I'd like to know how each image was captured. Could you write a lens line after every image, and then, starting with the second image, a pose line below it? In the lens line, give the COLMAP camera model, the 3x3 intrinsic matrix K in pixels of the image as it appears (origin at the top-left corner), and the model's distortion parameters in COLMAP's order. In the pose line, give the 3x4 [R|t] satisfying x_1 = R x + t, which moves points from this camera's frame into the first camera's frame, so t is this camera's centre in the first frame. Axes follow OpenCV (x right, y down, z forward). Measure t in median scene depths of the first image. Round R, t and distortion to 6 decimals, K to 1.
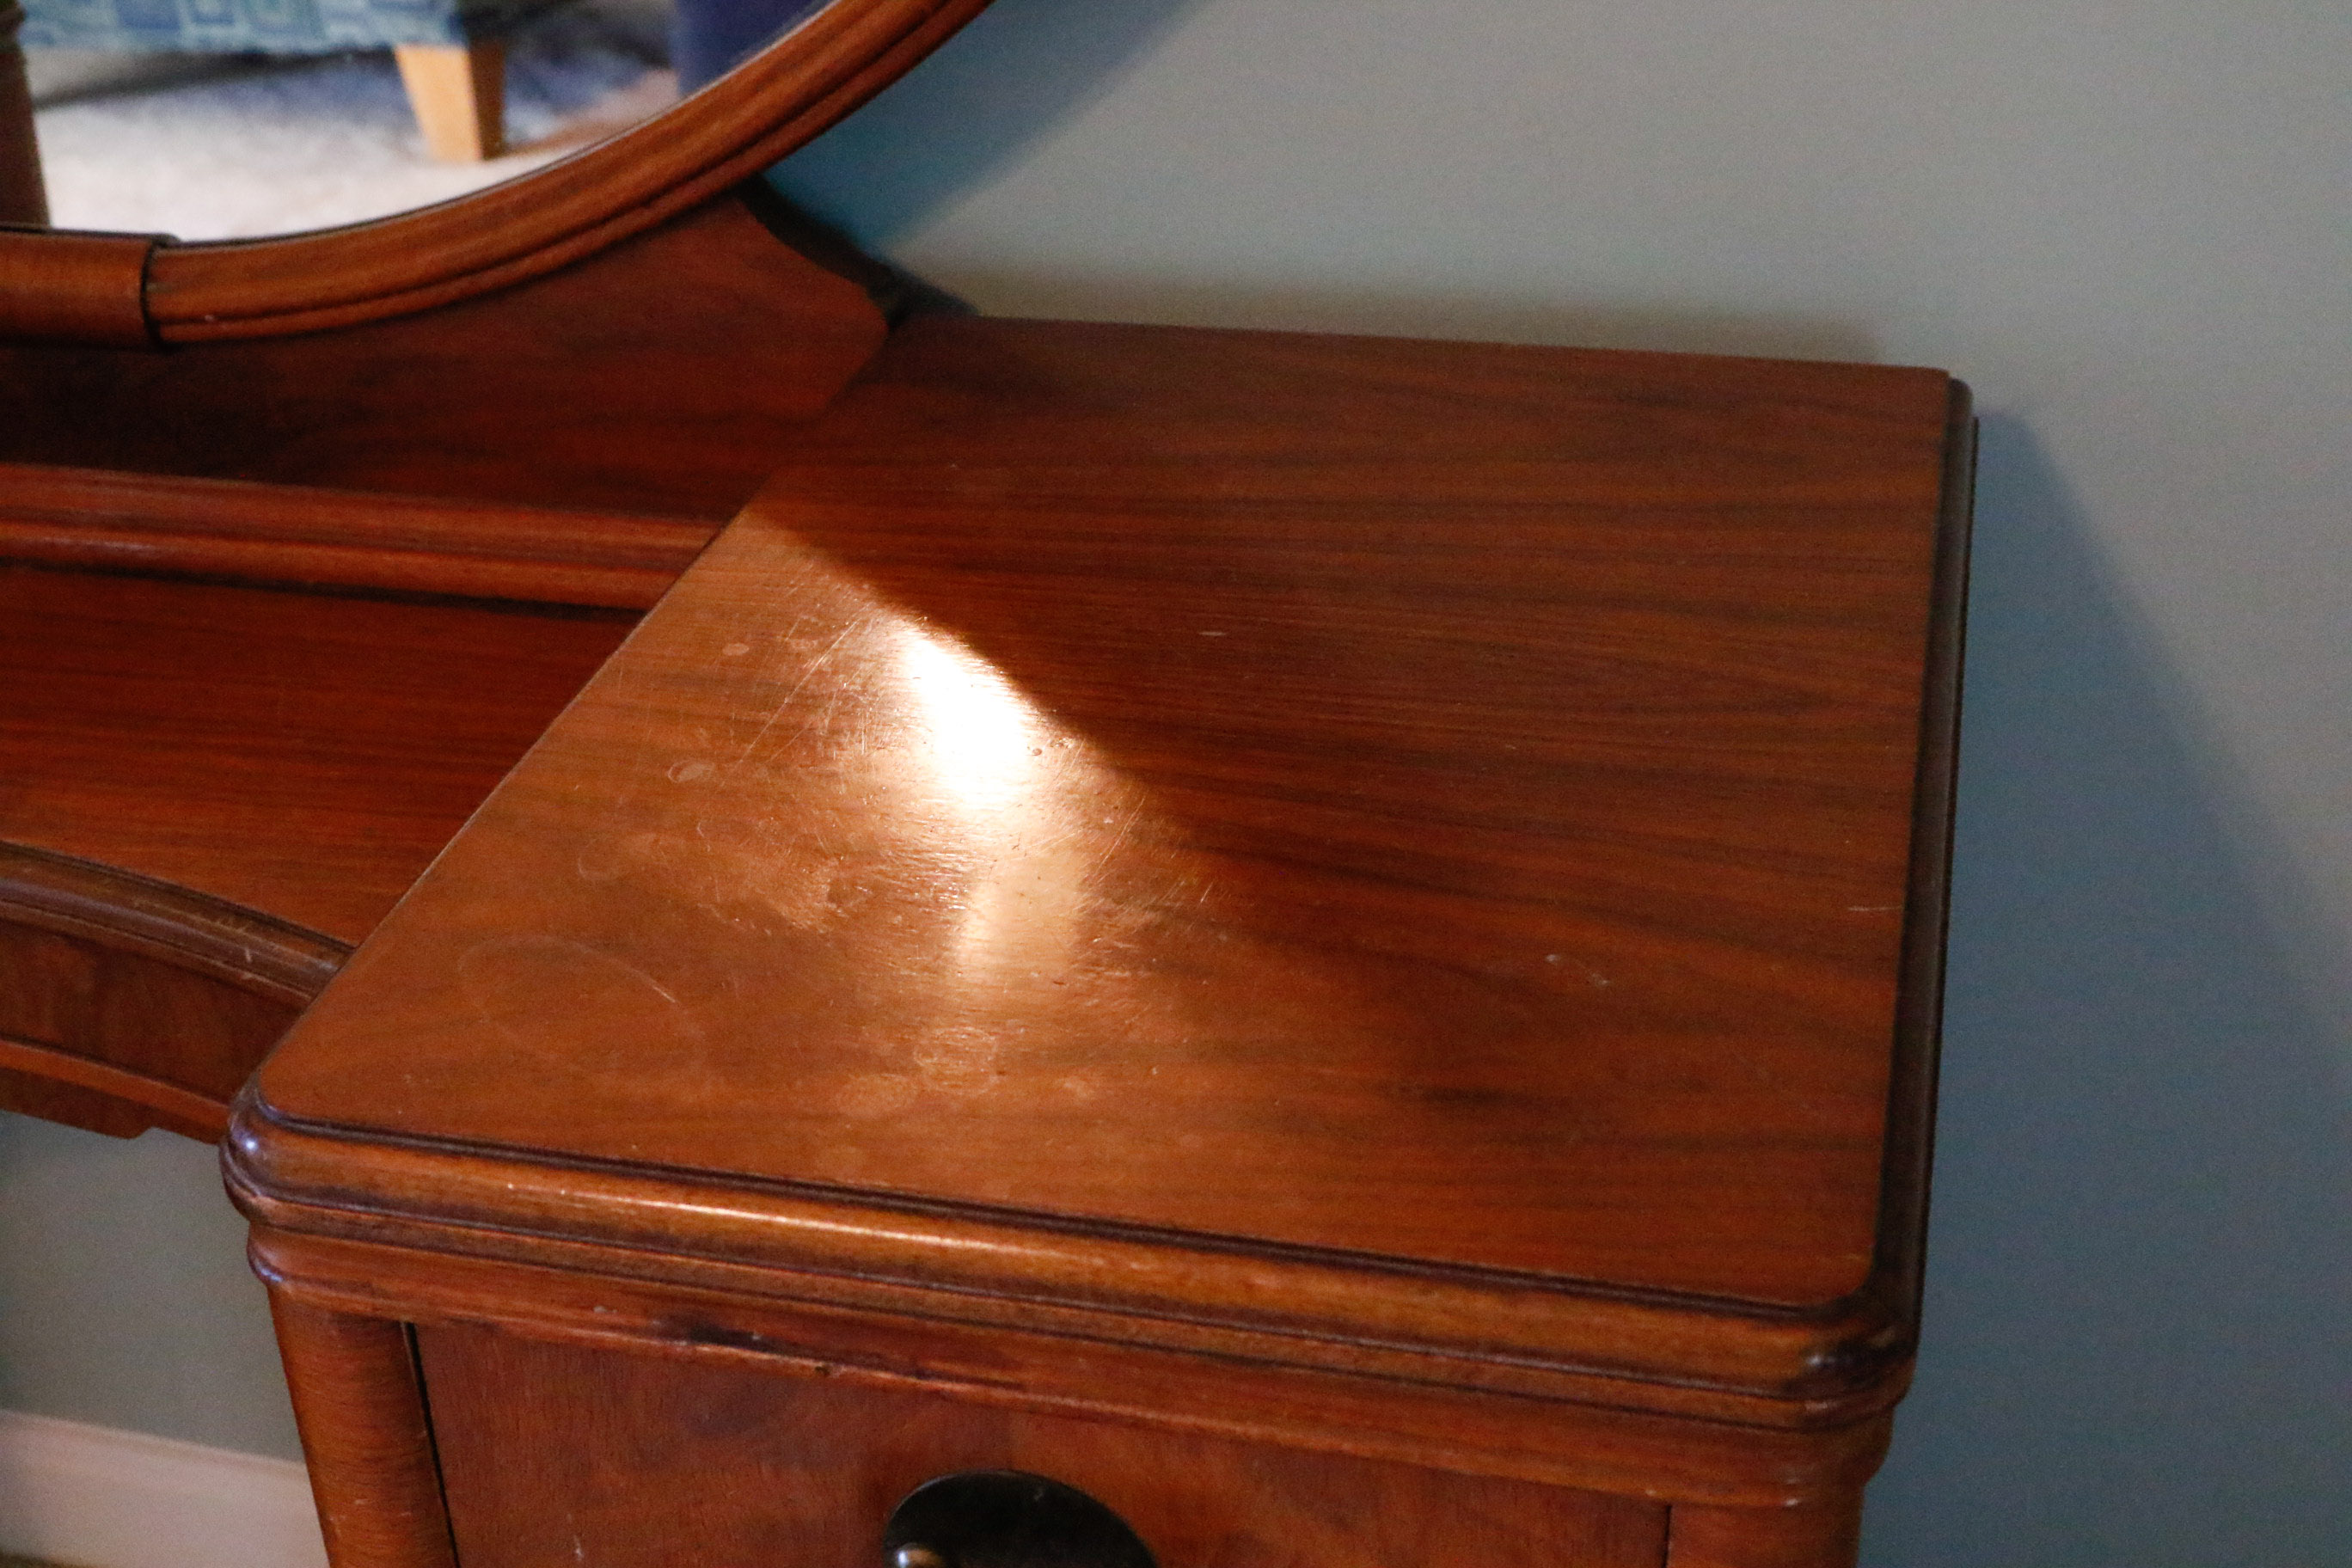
lens RADIAL K [[3159.6, 0, 1176.0], [0, 3159.6, 784.0], [0, 0, 1]] dist [-0.089259, 0.003305]
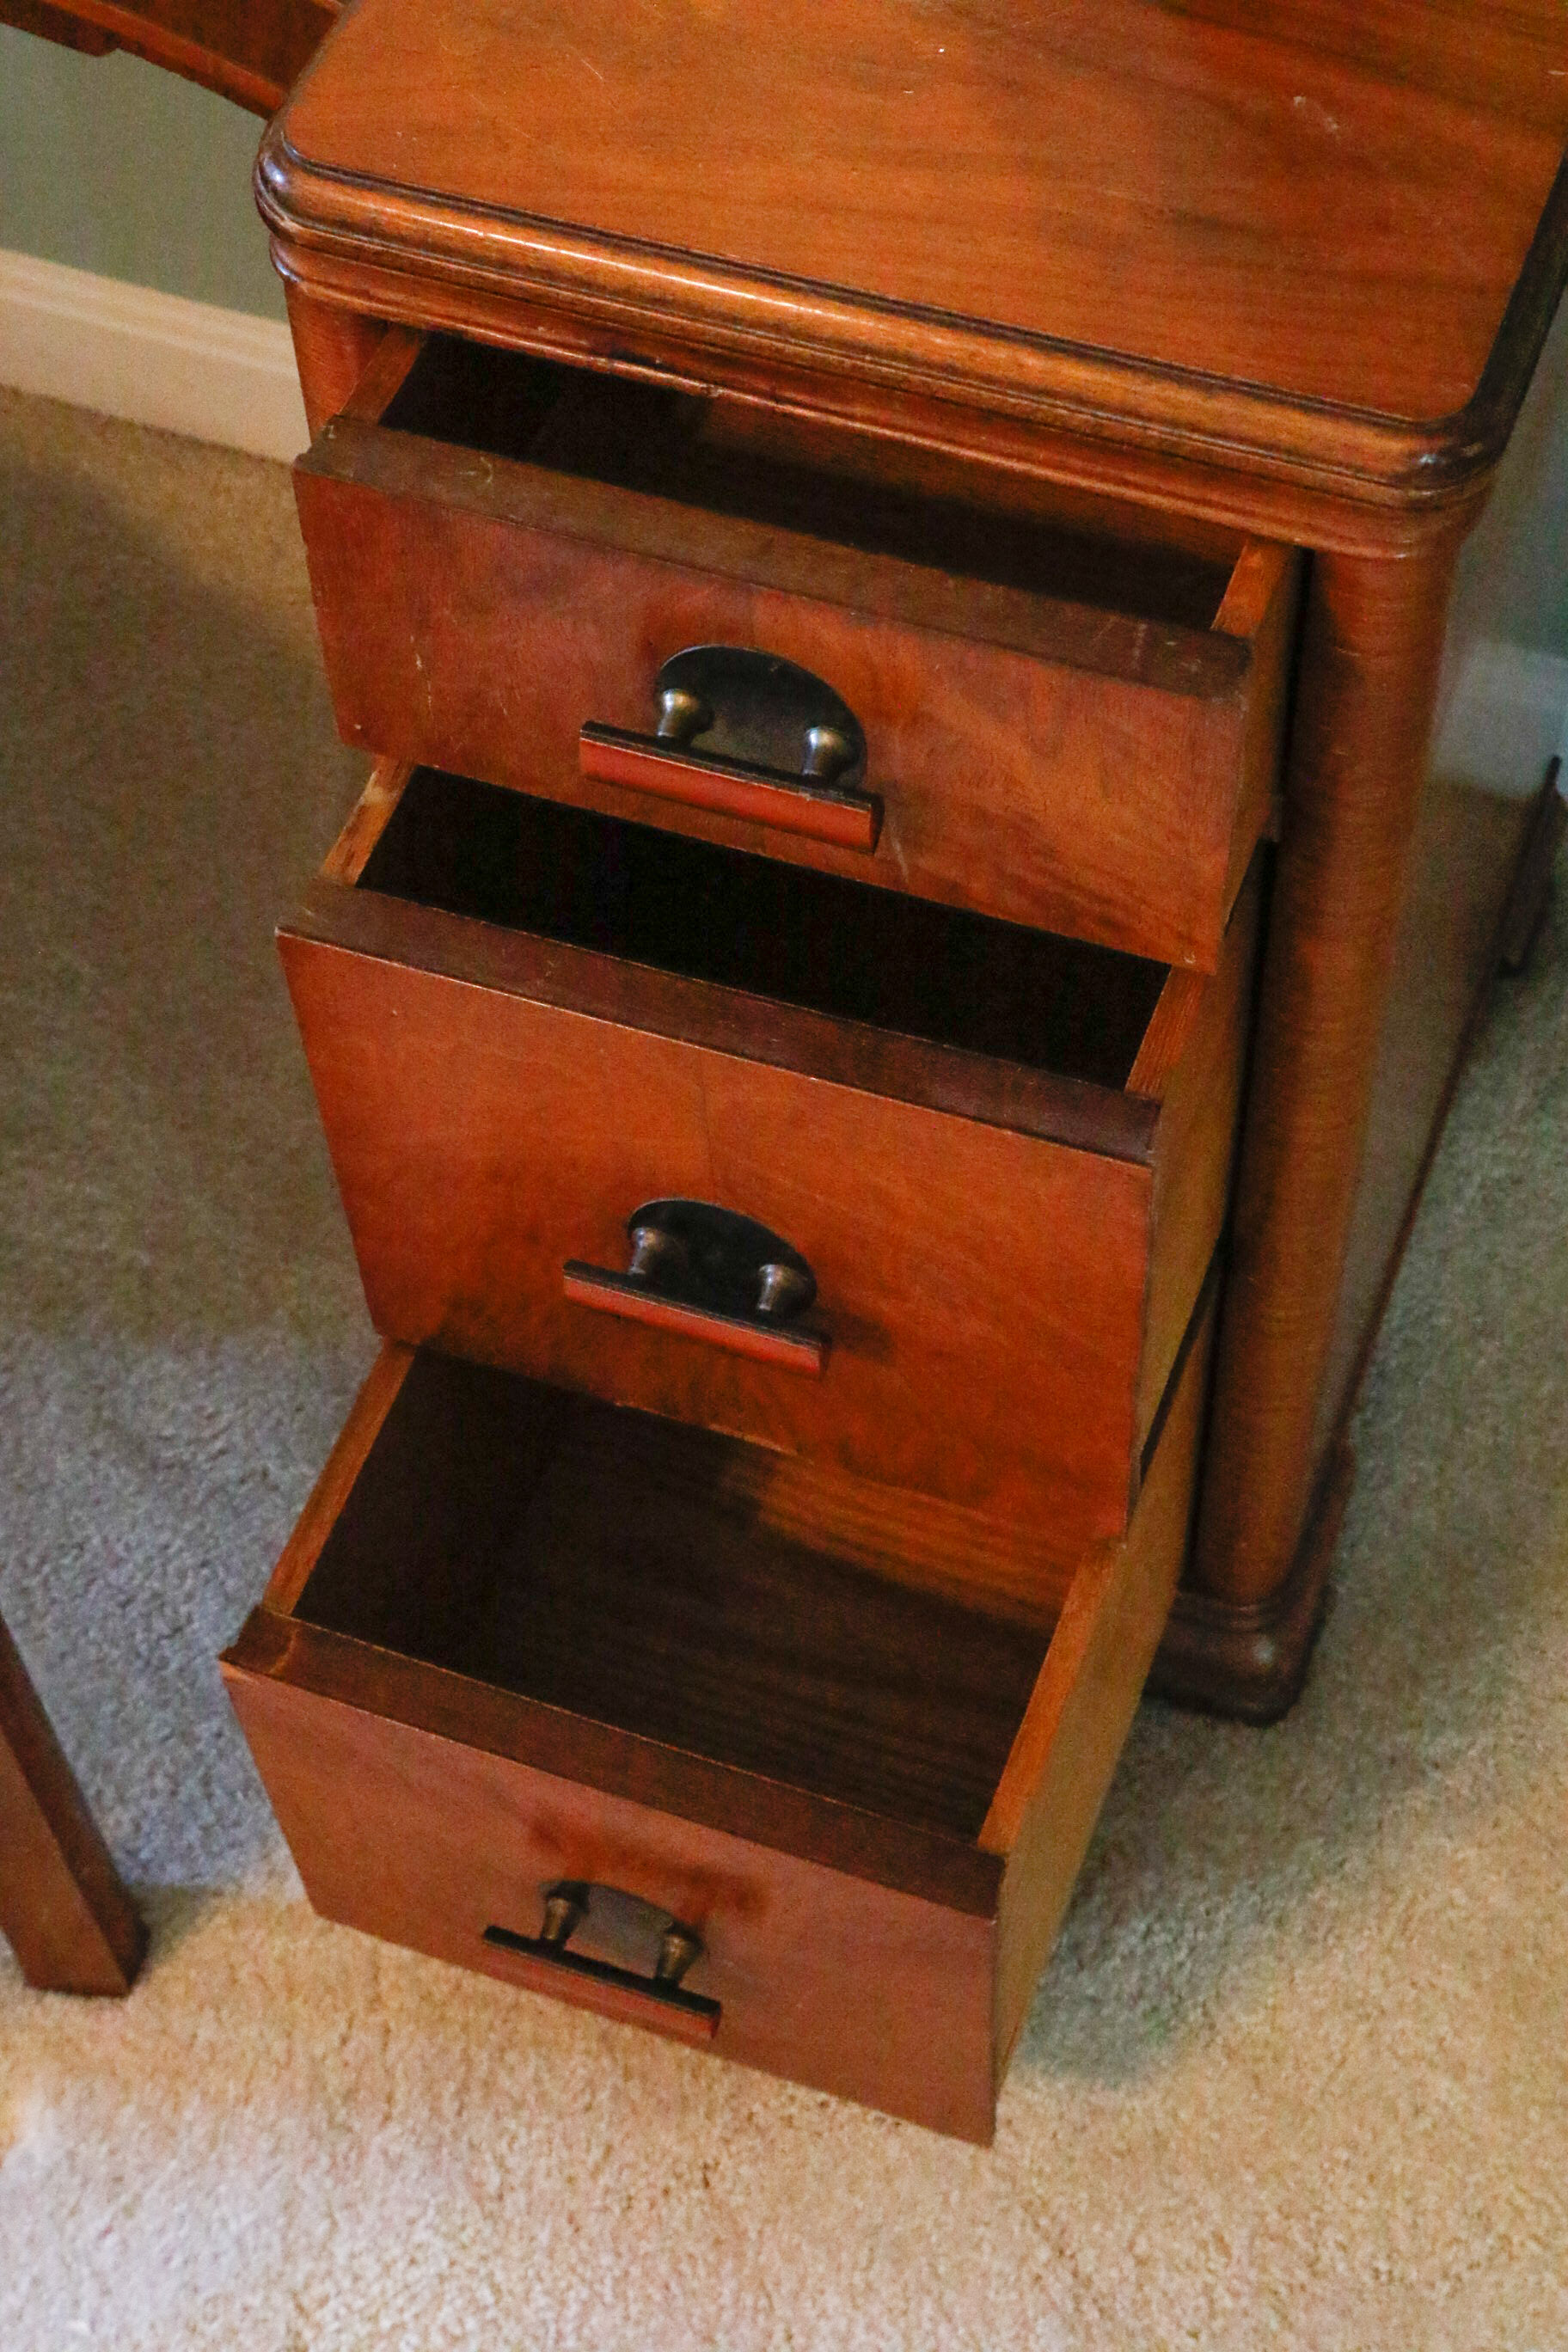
lens RADIAL K [[3718.2, 0, 784.0], [0, 3718.2, 1176.0], [0, 0, 1]] dist [-0.006626, 0.015926]
pose [[0.993320, 0.097324, -0.061997, 0.053399], [-0.059808, 0.893686, 0.444689, -0.227350], [0.098685, -0.438010, 0.893537, -0.578619]]
